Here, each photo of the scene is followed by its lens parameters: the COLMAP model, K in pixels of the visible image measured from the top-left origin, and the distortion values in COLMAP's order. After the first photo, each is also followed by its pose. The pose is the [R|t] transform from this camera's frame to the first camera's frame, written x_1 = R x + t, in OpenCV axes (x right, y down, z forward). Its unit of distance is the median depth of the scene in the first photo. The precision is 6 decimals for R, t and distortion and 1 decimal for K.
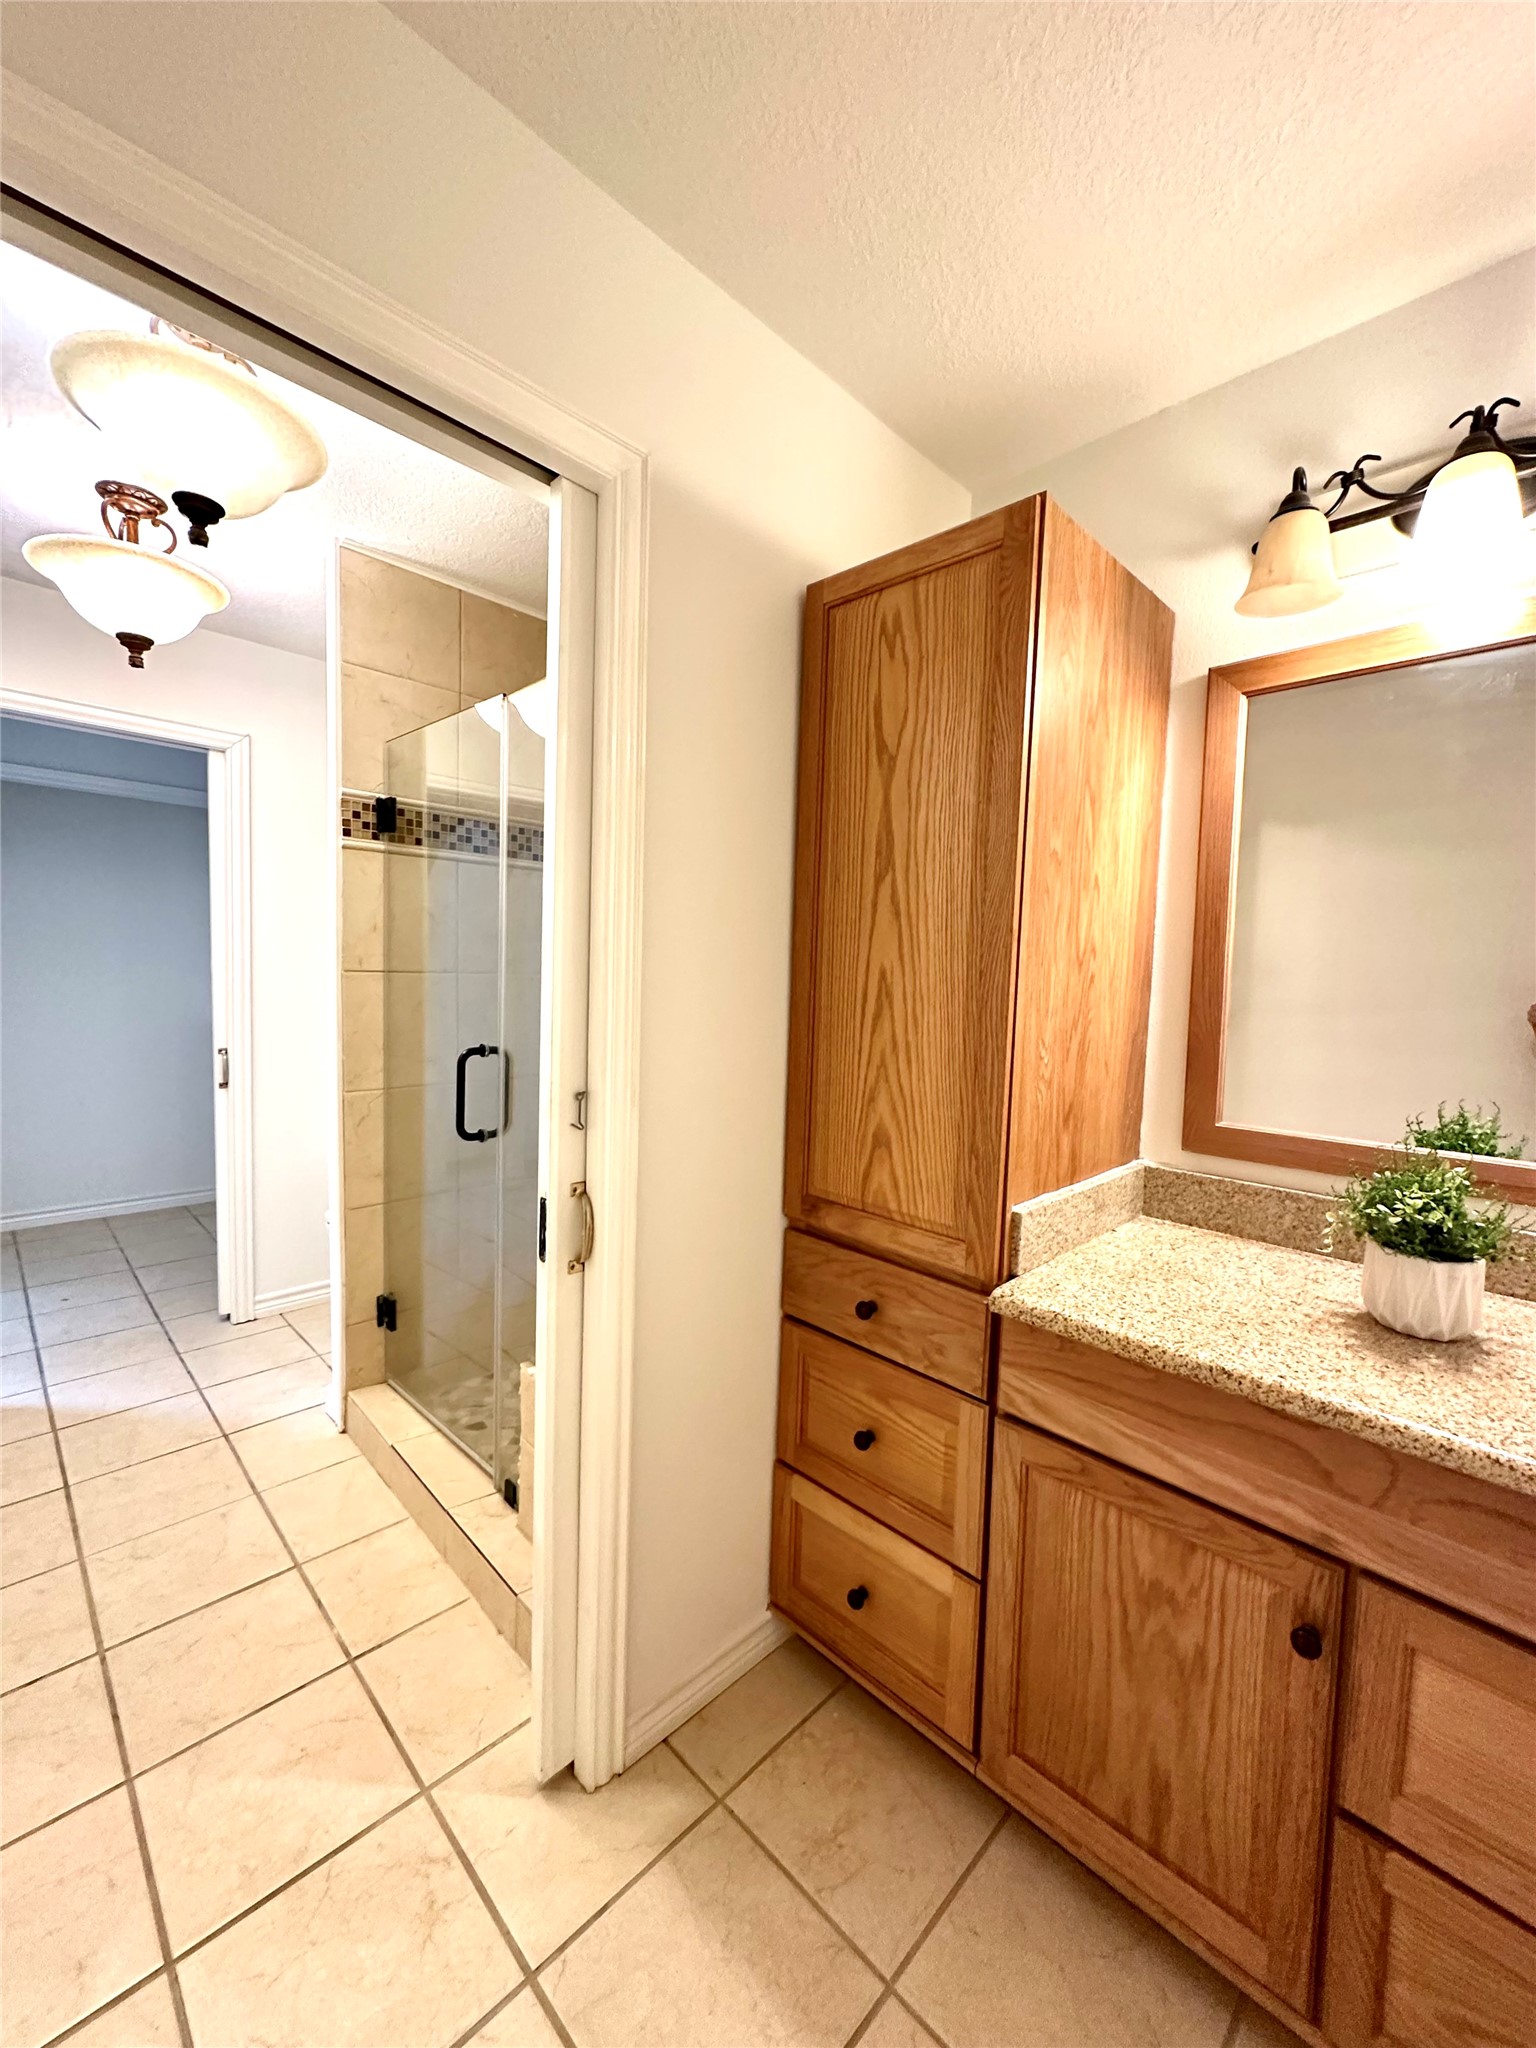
lens RADIAL K [[817.4, 0, 776.3], [0, 817.4, 1020.8], [0, 0, 1]] dist [0.002731, 0.000599]
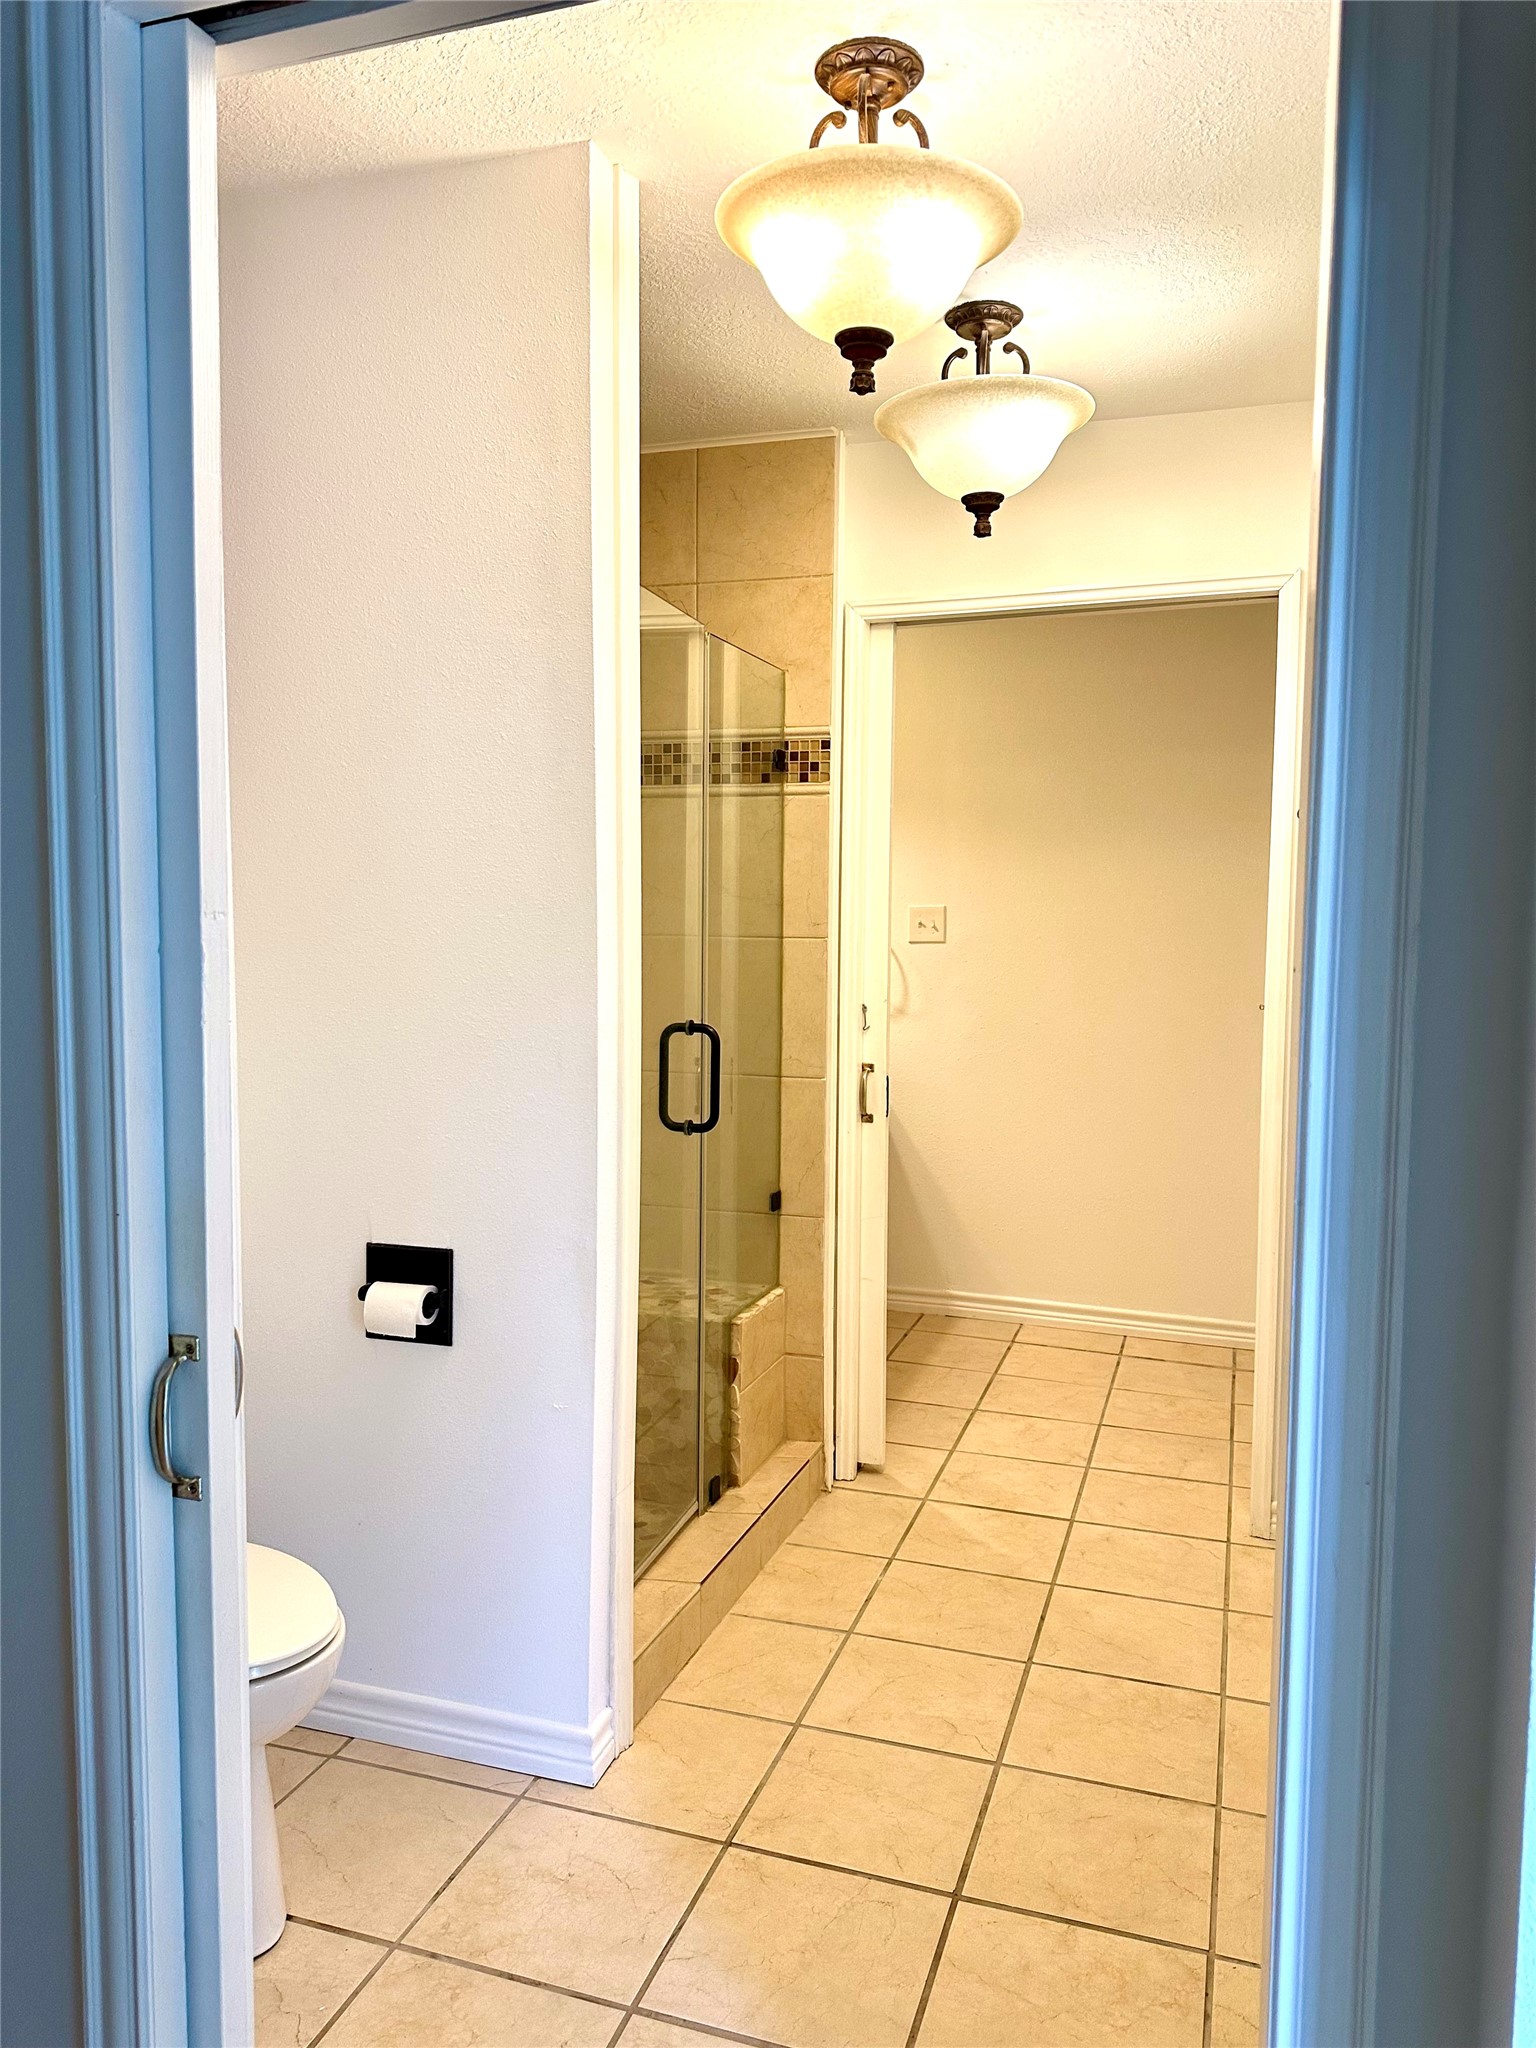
lens RADIAL K [[1427.9, 0, 768.0], [0, 1427.9, 1024.0], [0, 0, 1]] dist [0.252105, -0.230744]
pose [[-0.435533, -0.101451, 0.894438, -2.345030], [0.033124, 0.991150, 0.128550, -0.211260], [-0.899563, 0.085615, -0.428318, 2.116630]]
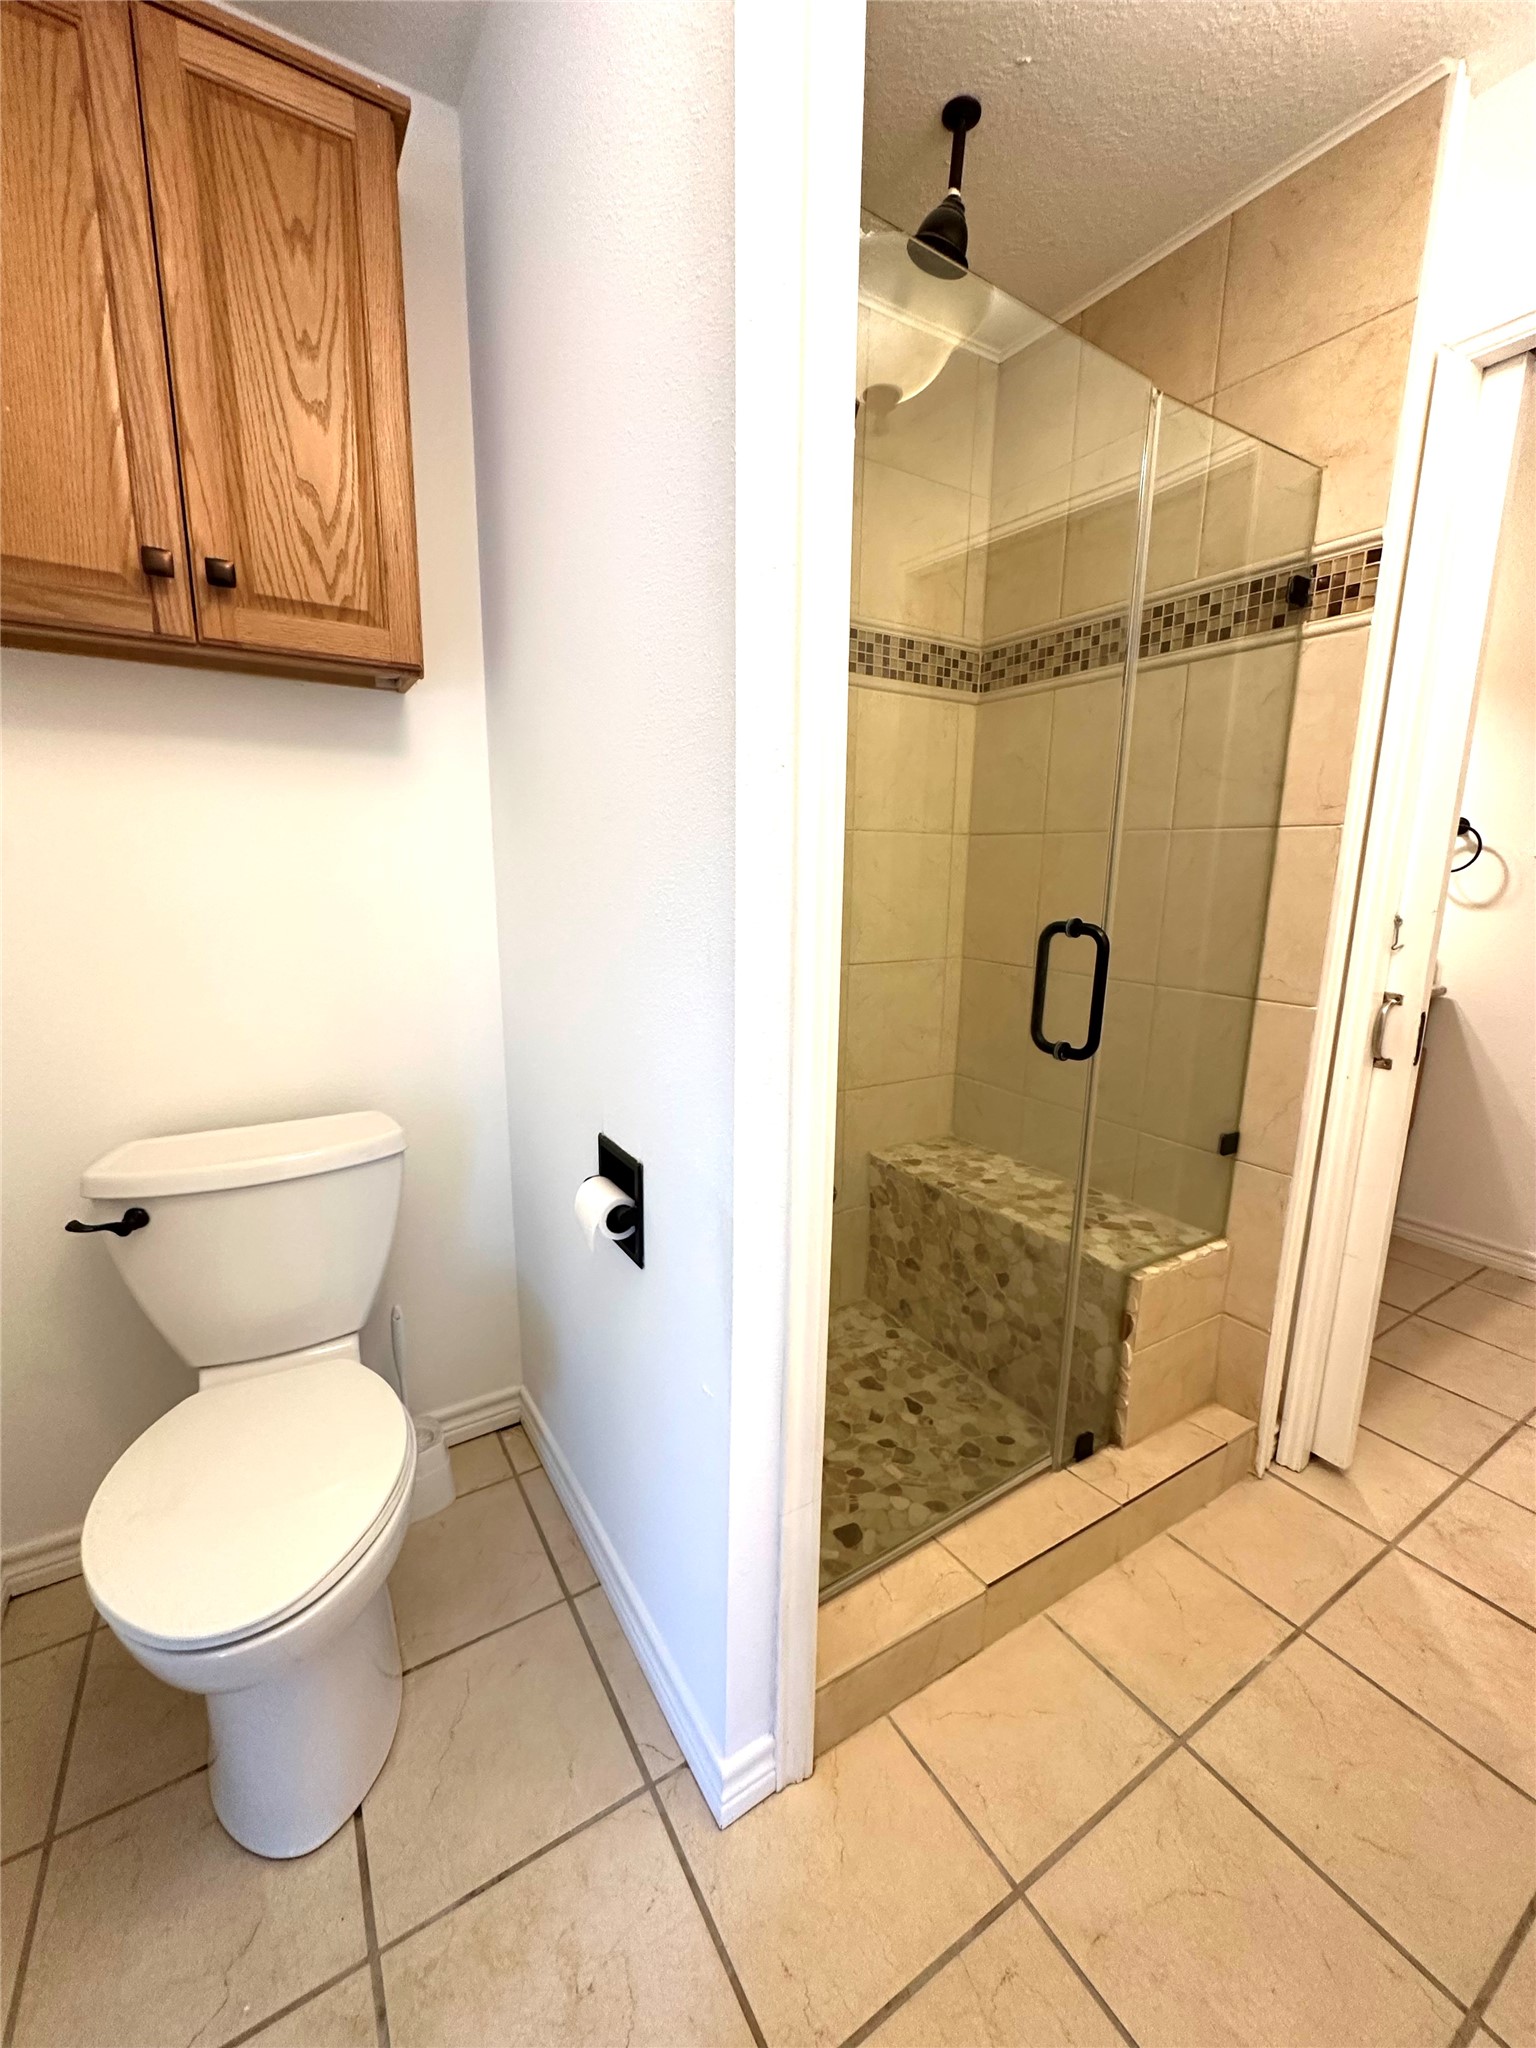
lens RADIAL K [[817.4, 0, 776.3], [0, 817.4, 1020.8], [0, 0, 1]] dist [0.002731, 0.000599]
pose [[0.231307, -0.210848, 0.949758, -1.447680], [0.055004, 0.977505, 0.203612, -0.051327], [-0.971325, 0.005144, 0.237702, 1.447445]]
